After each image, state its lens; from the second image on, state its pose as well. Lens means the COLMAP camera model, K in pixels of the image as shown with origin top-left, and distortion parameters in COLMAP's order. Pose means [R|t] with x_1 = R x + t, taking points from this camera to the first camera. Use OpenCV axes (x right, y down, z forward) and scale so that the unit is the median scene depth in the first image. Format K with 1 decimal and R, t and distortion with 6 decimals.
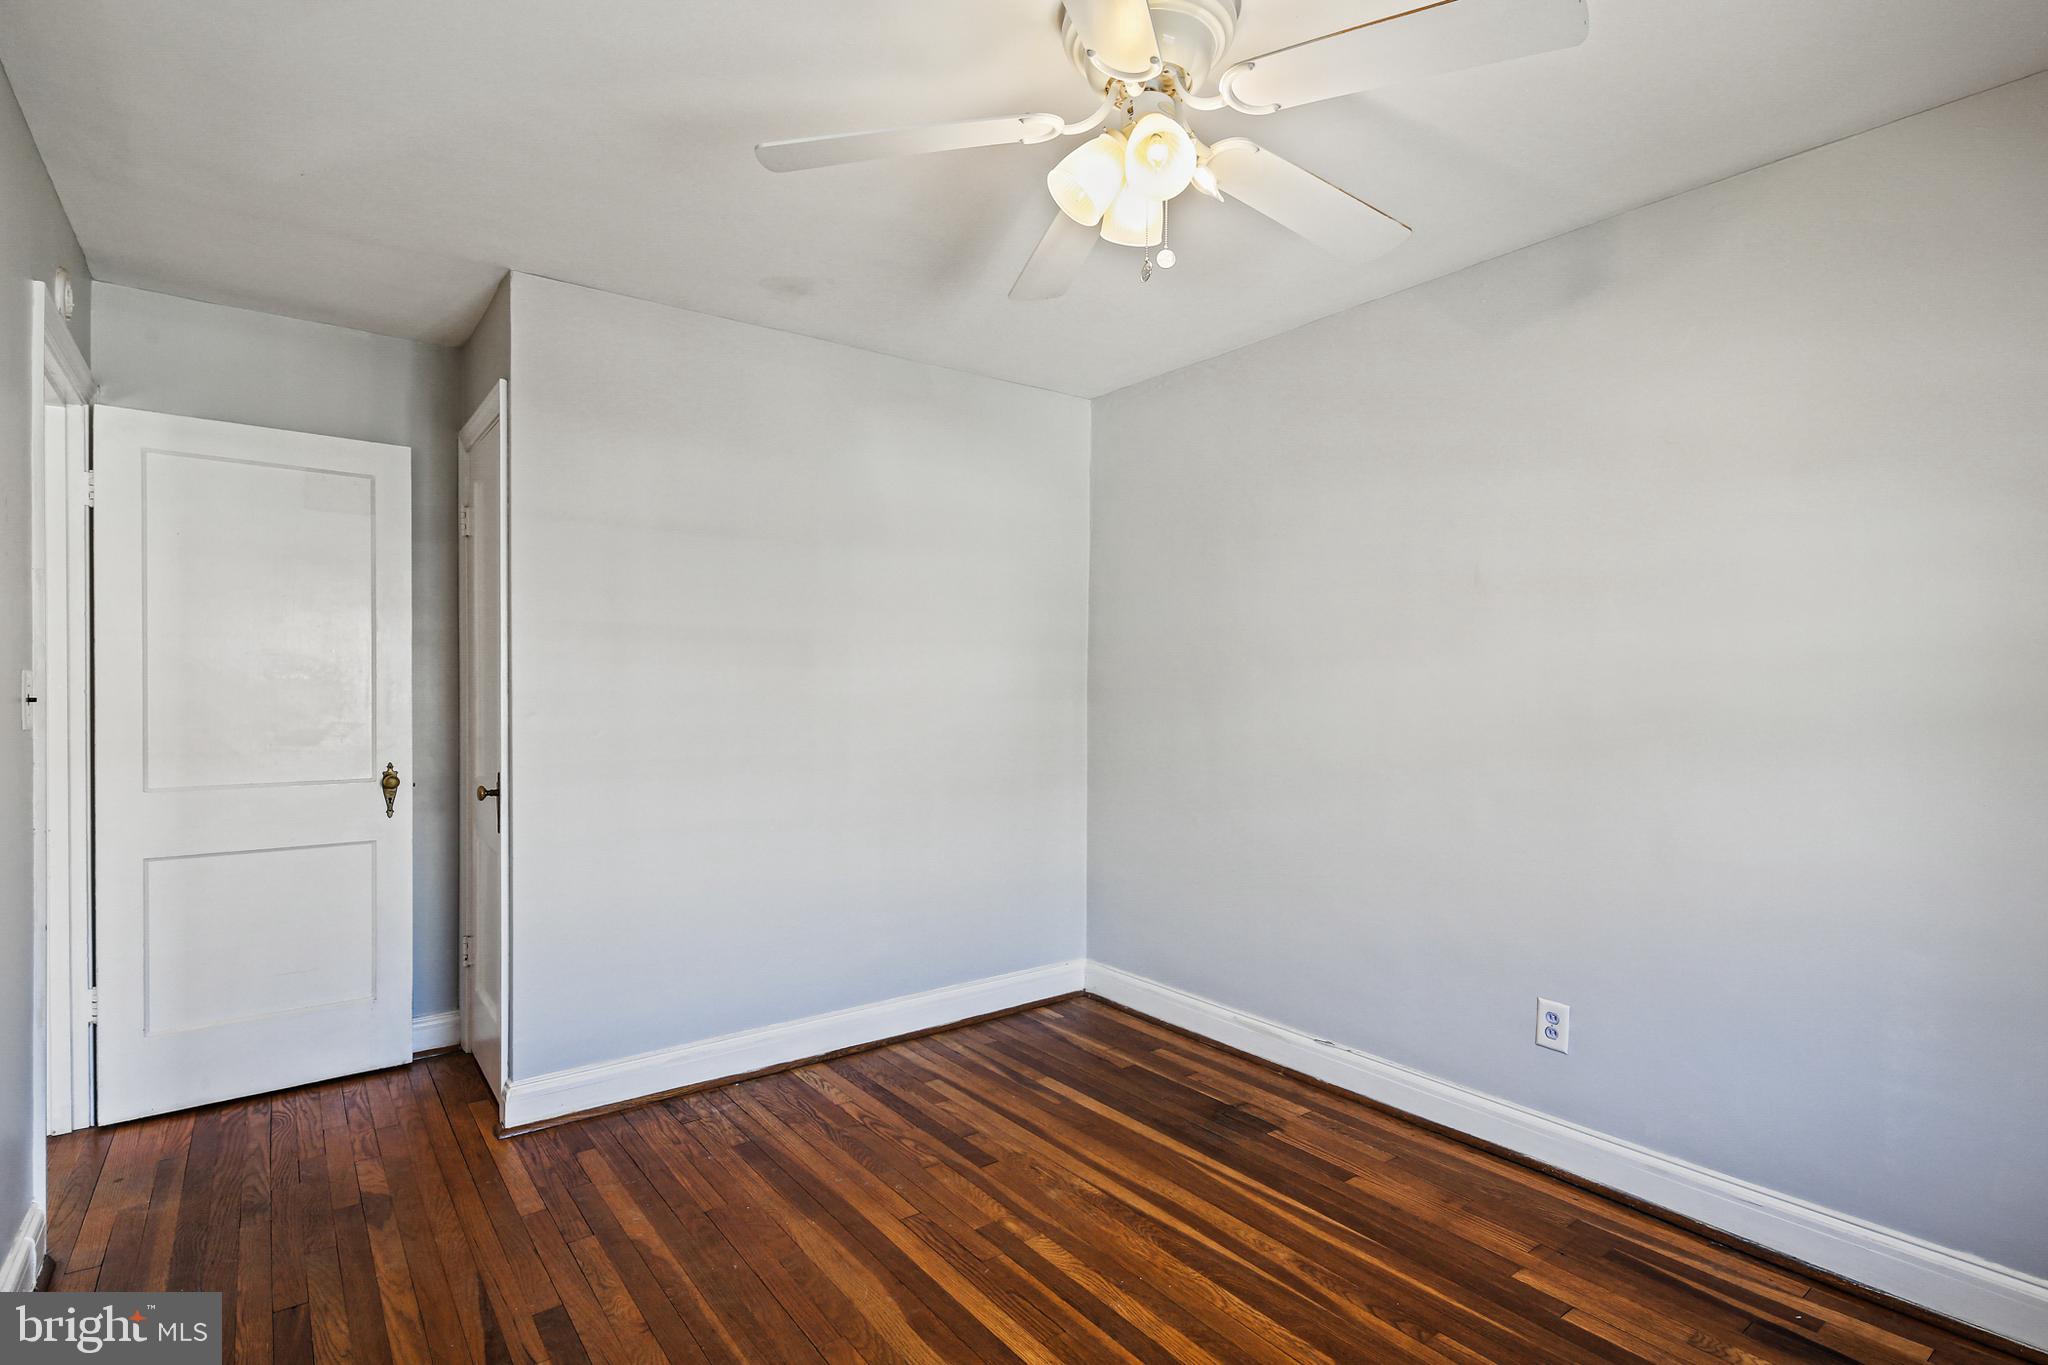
lens RADIAL K [[985.8, 0, 1028.8], [0, 985.8, 711.4], [0, 0, 1]] dist [-0.000452, -0.001140]
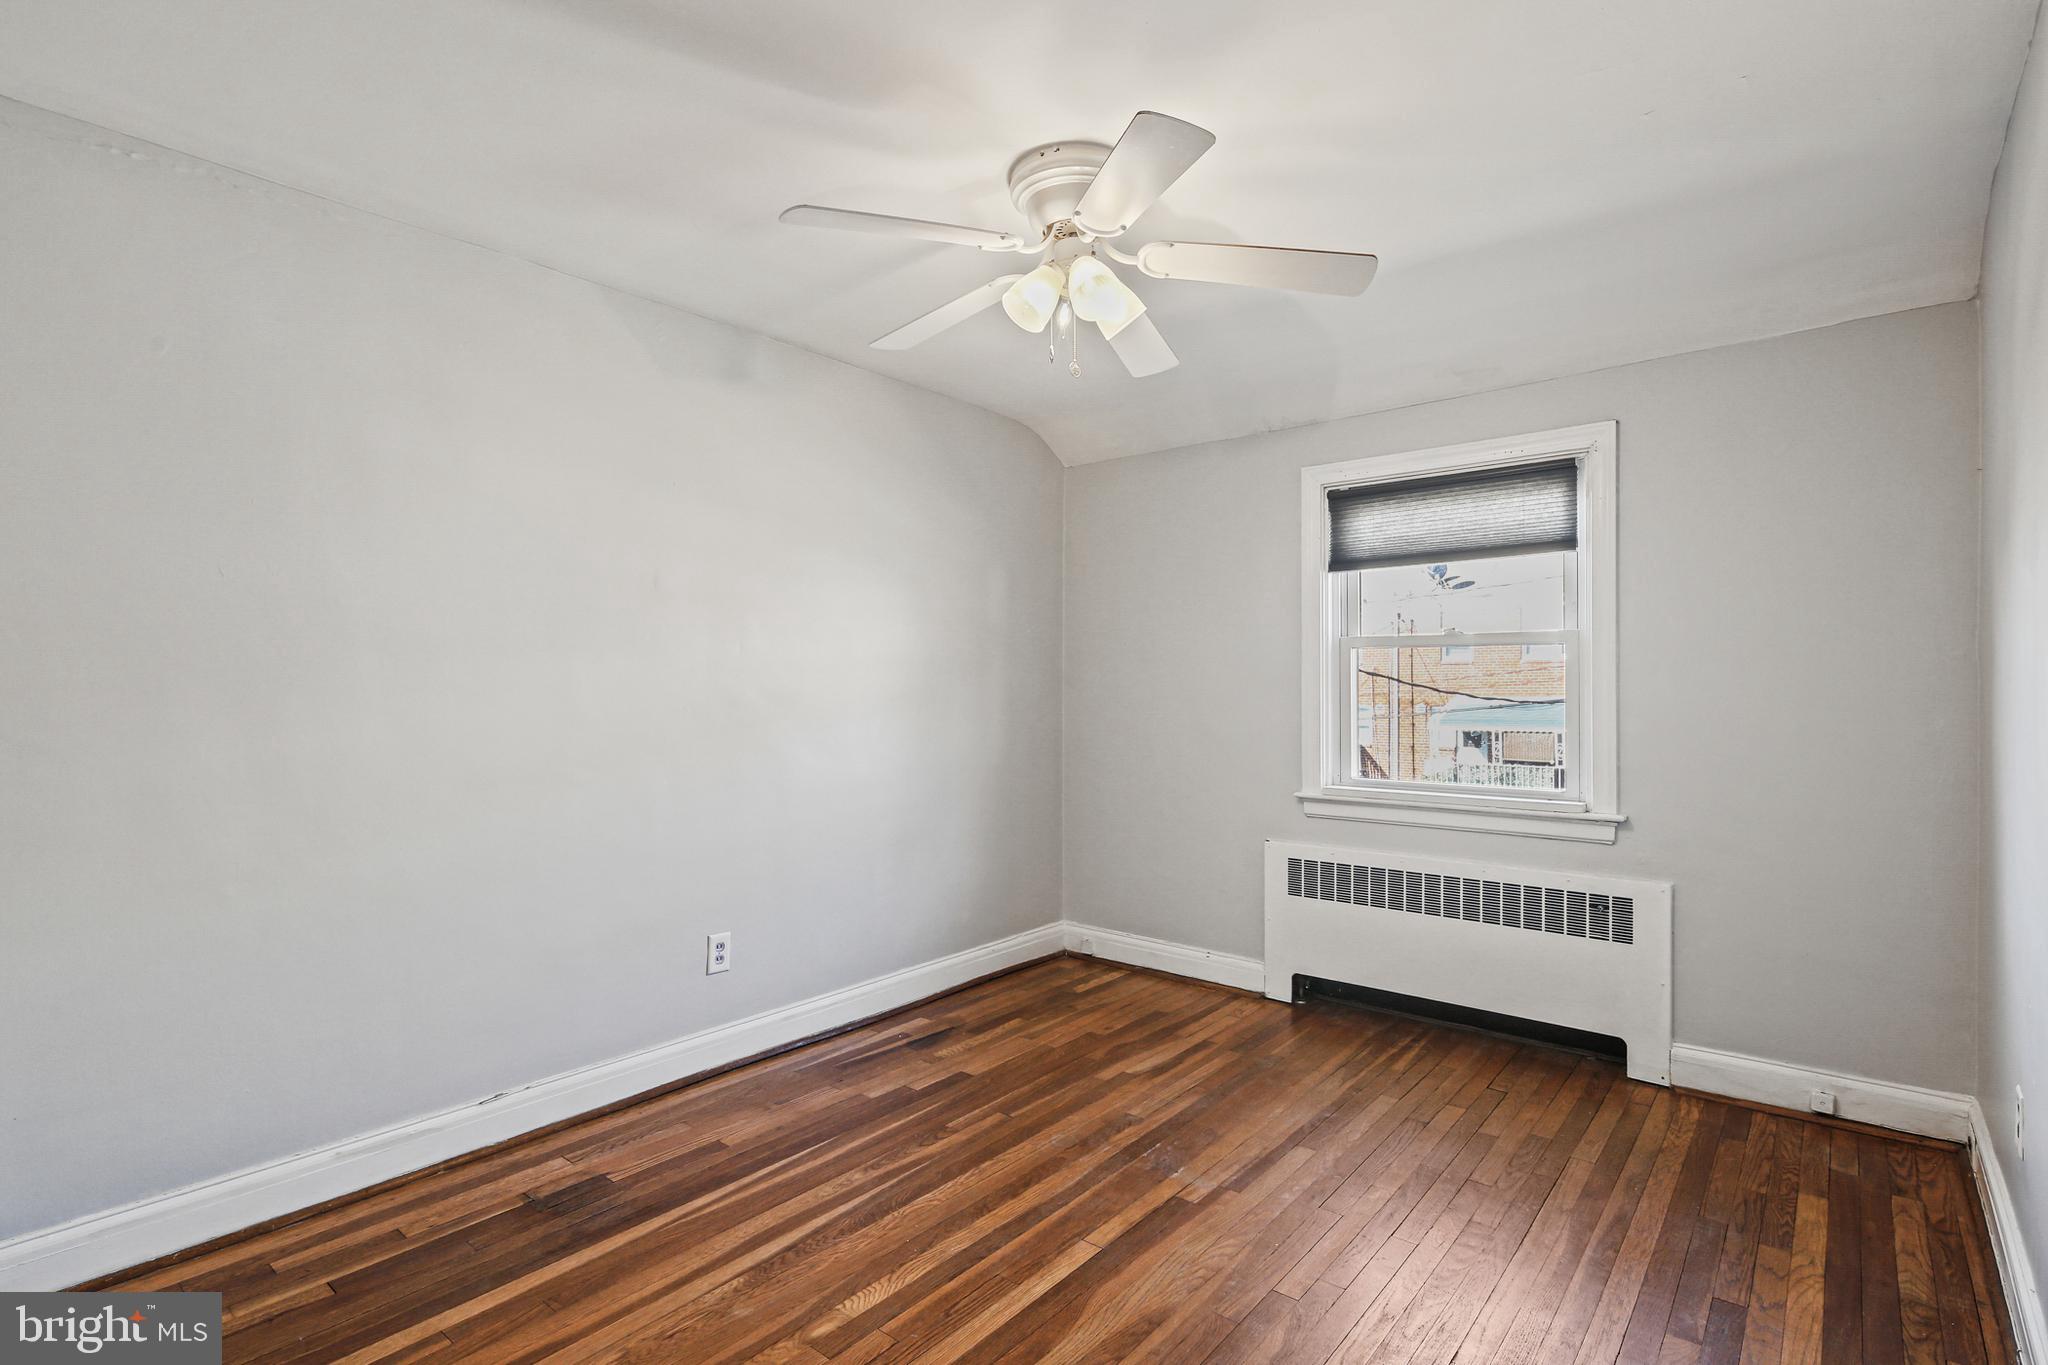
lens RADIAL K [[941.0, 0, 1047.0], [0, 941.0, 693.3], [0, 0, 1]] dist [0.000989, -0.000074]
pose [[-0.211152, -0.014856, 0.977340, -0.776514], [0.022810, 0.999537, 0.020121, -0.026923], [-0.977187, 0.026542, -0.210715, 0.906766]]
